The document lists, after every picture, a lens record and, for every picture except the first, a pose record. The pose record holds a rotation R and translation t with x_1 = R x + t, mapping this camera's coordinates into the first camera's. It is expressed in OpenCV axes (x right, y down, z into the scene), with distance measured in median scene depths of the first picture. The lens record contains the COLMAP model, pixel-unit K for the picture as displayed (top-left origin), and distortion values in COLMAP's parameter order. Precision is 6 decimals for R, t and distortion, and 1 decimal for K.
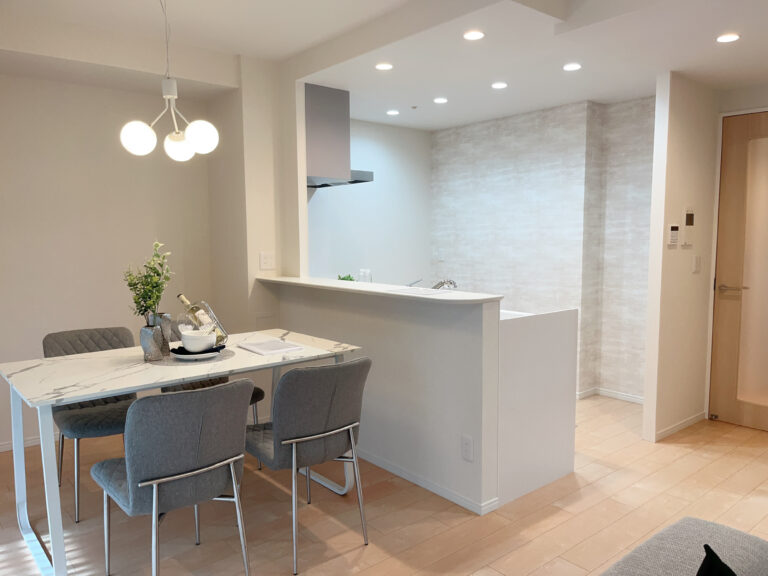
lens RADIAL K [[588.8, 0, 384.6], [0, 588.8, 279.0], [0, 0, 1]] dist [0.156997, 0.001938]
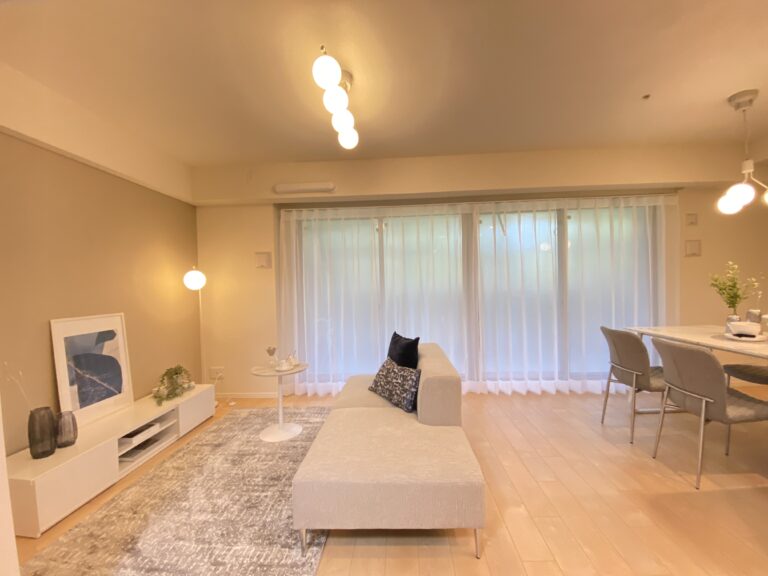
lens RADIAL K [[315.9, 0, 384.0], [0, 315.9, 288.0], [0, 0, 1]] dist [0.031451, -0.025634]
pose [[-0.679365, 0.021121, -0.733496, 0.792396], [-0.039057, 0.997128, 0.064887, -0.010432], [0.732760, 0.072730, -0.676589, 0.790027]]
